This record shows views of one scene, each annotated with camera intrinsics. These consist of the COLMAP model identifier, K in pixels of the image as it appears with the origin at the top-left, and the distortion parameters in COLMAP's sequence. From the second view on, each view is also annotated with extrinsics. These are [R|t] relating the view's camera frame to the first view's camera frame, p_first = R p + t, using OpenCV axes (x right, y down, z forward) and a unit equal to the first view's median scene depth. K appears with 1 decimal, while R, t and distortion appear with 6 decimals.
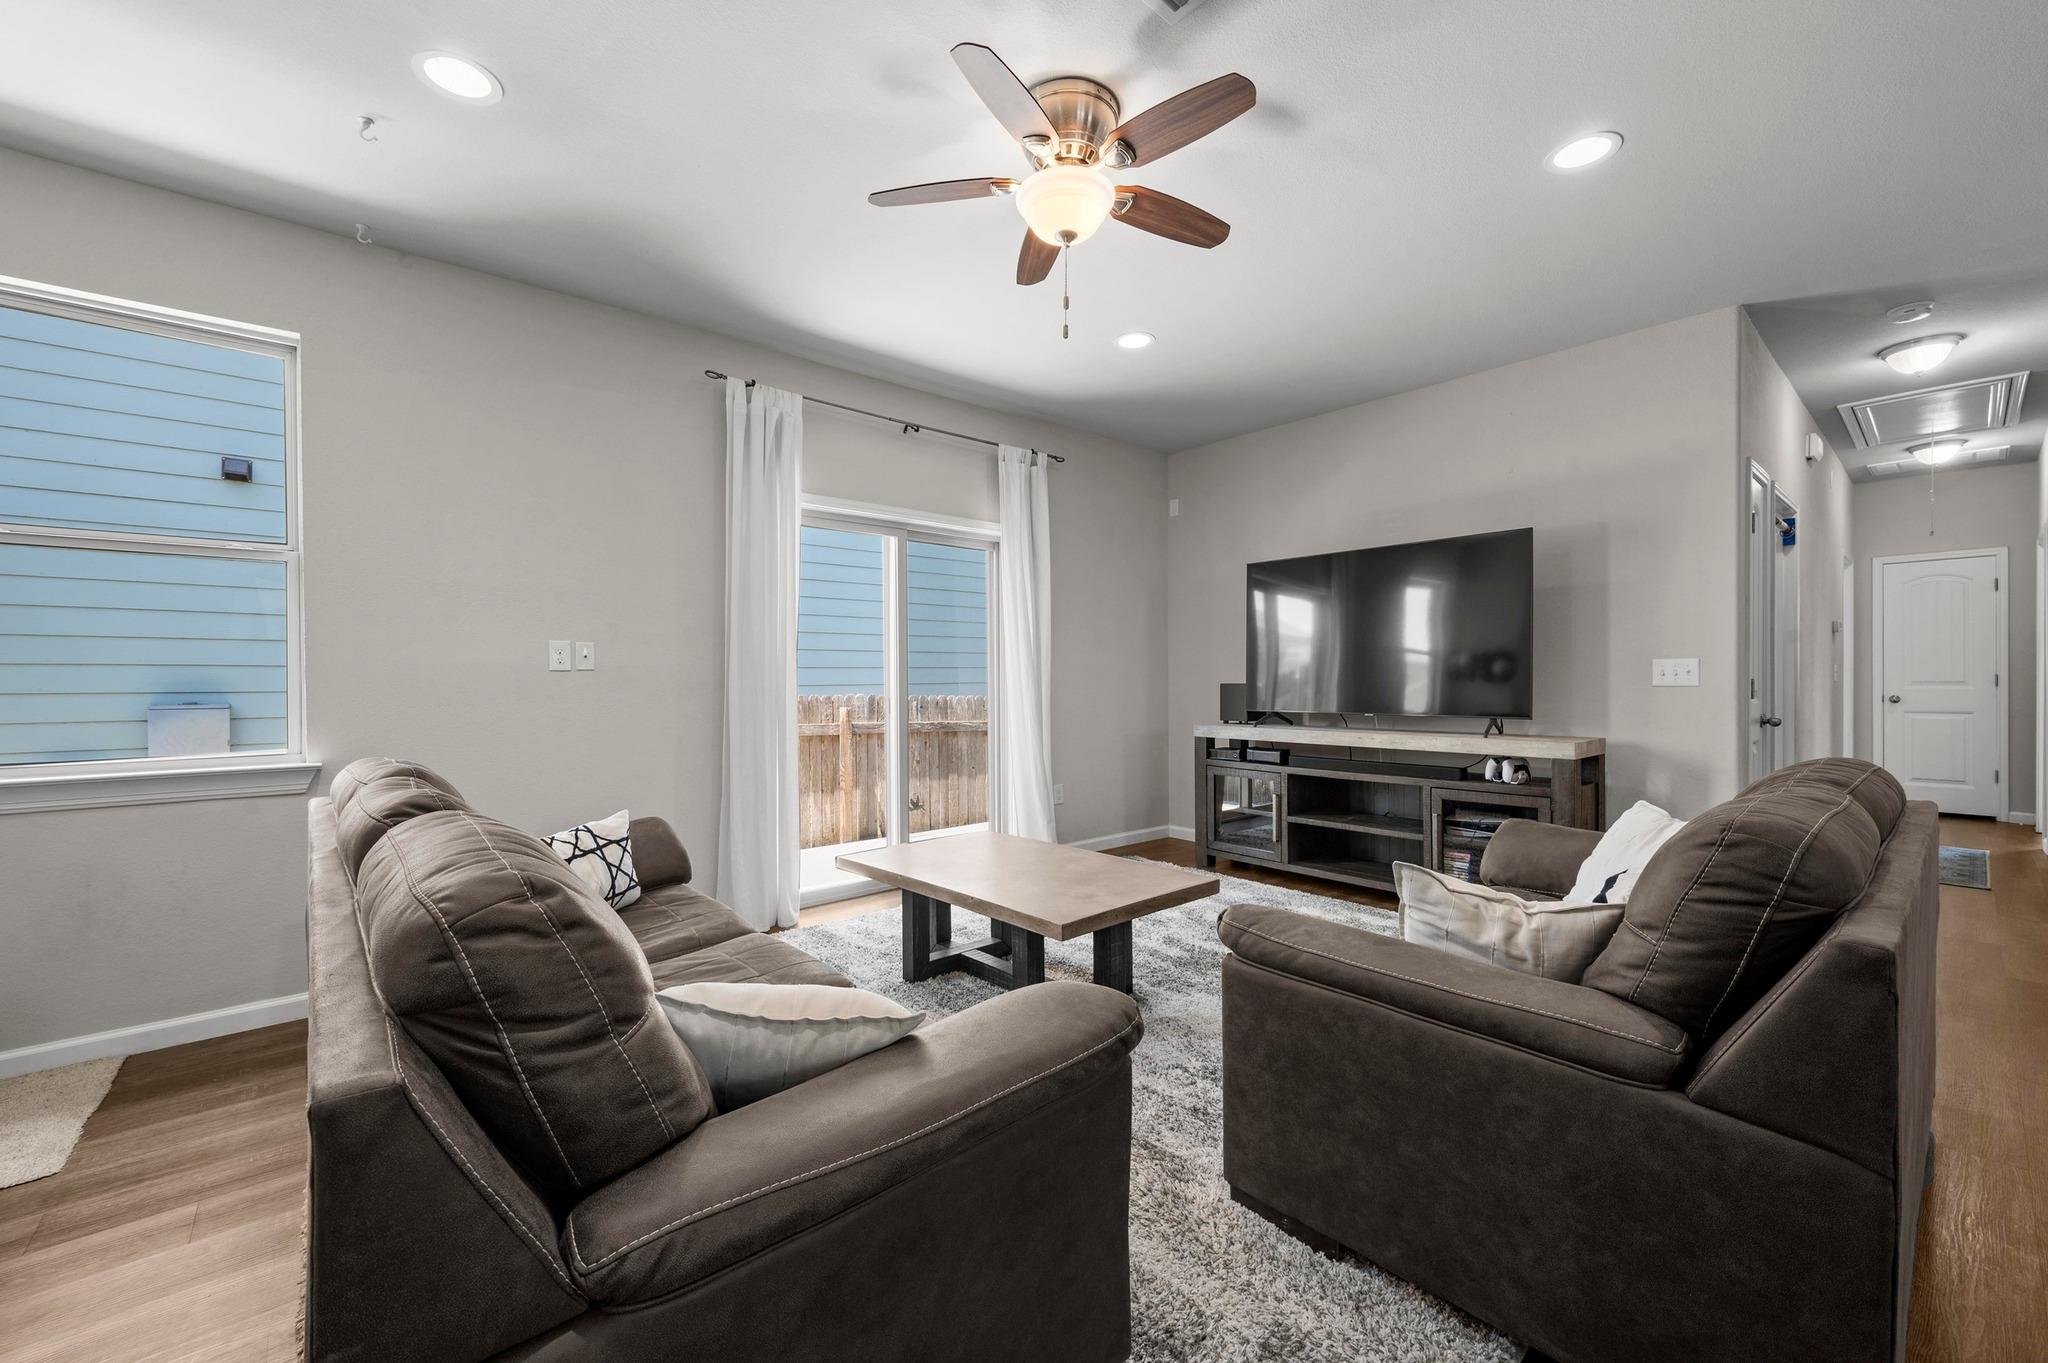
lens RADIAL K [[819.1, 0, 1020.1], [0, 819.1, 681.9], [0, 0, 1]] dist [-0.002386, 0.000015]
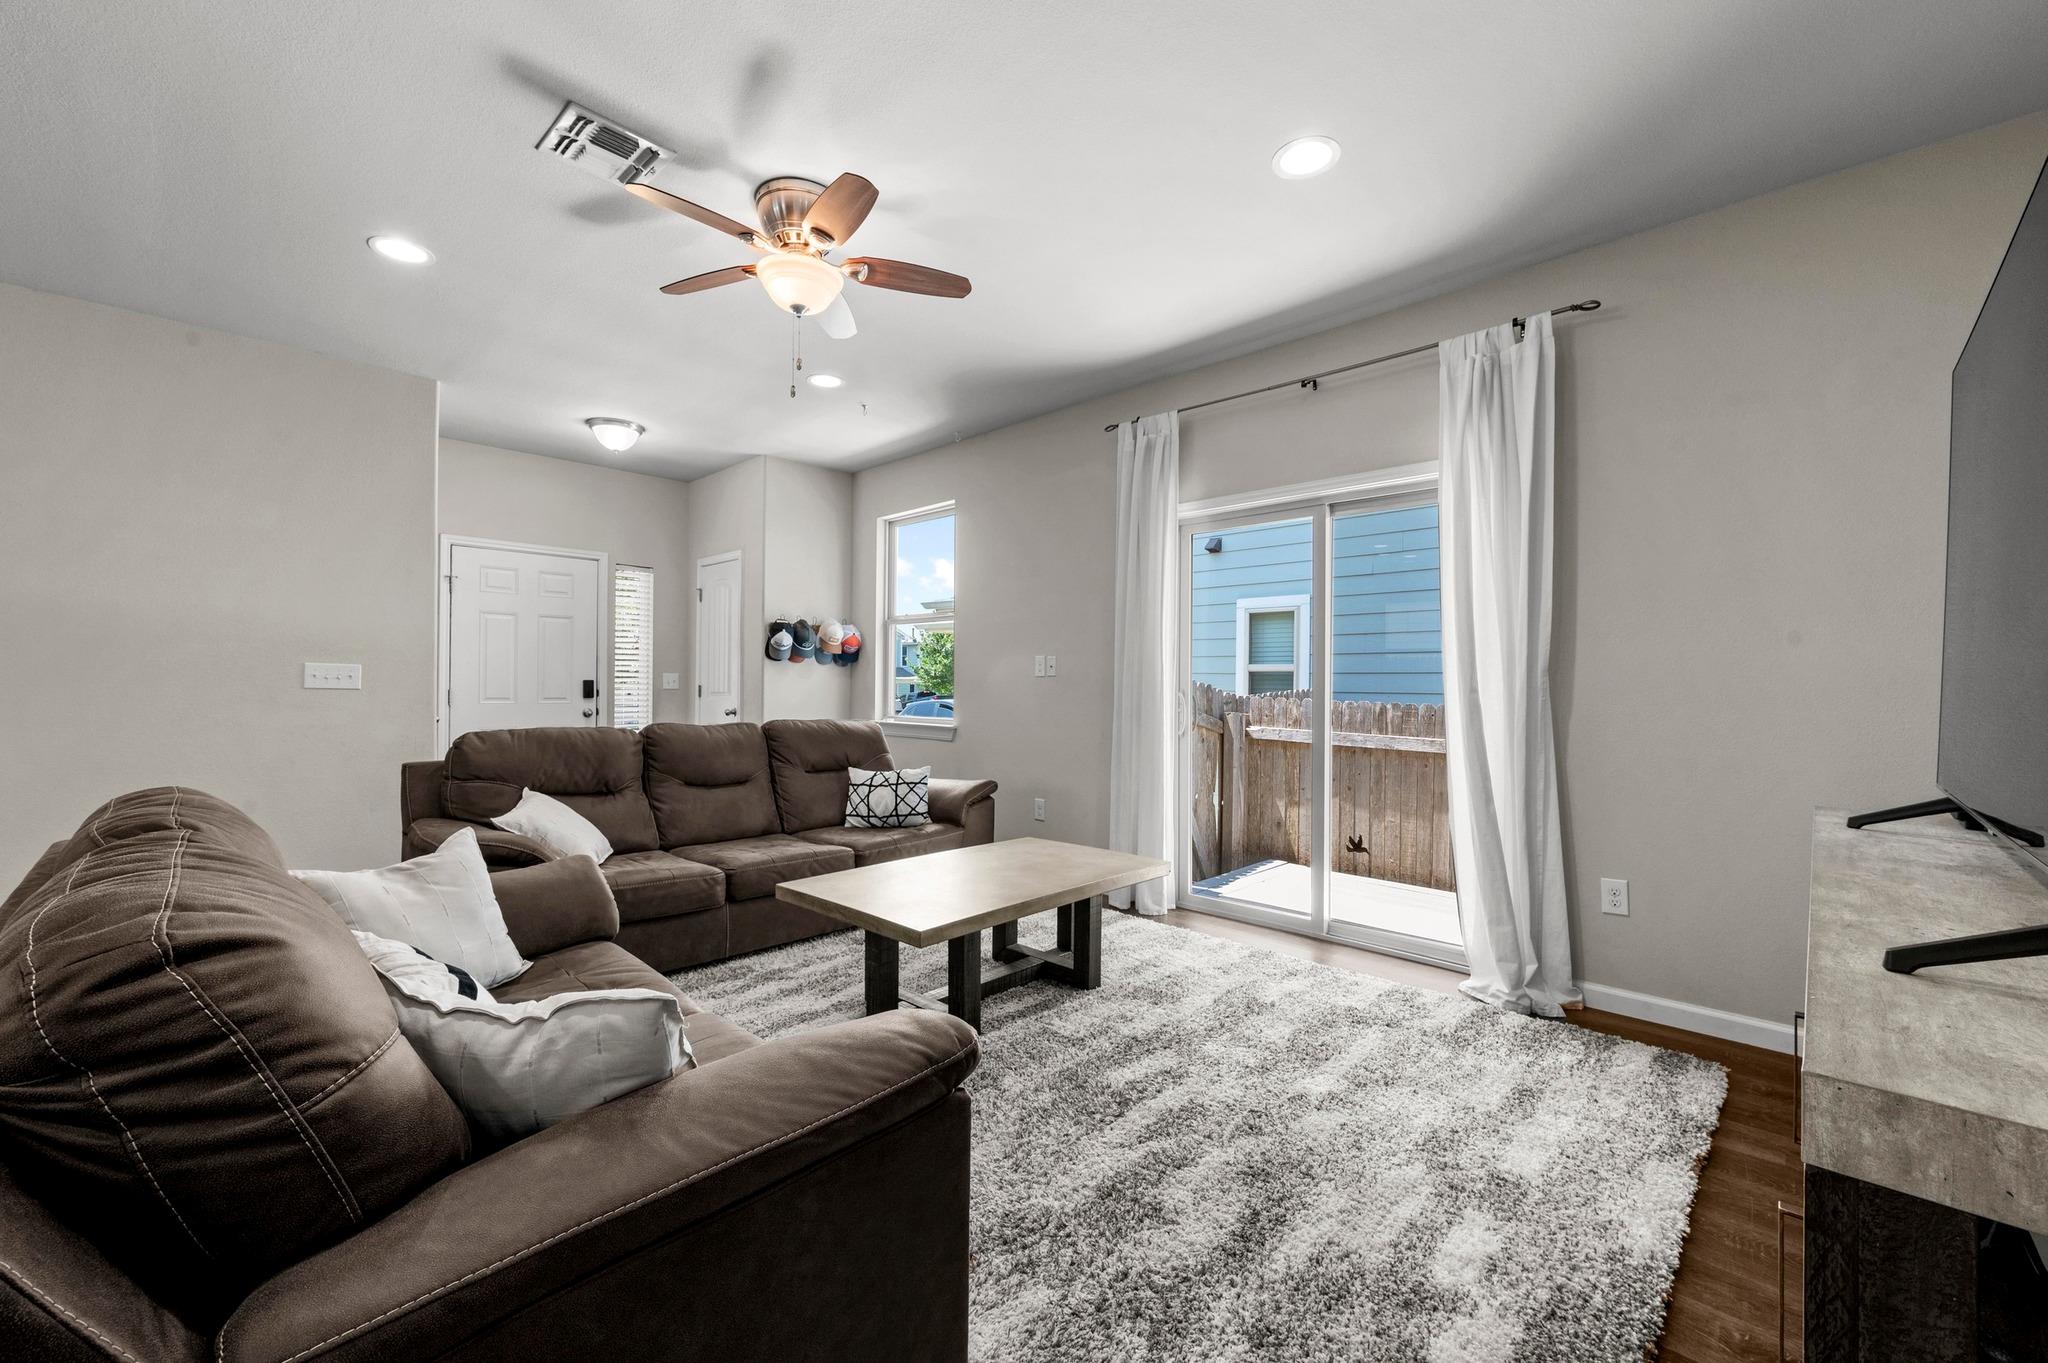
lens RADIAL K [[819.1, 0, 1020.1], [0, 819.1, 681.9], [0, 0, 1]] dist [-0.002386, 0.000015]
pose [[0.098108, 0.003018, -0.995171, 0.789715], [-0.010325, 0.999945, 0.002015, -0.006141], [0.995122, 0.010078, 0.098134, 0.743101]]
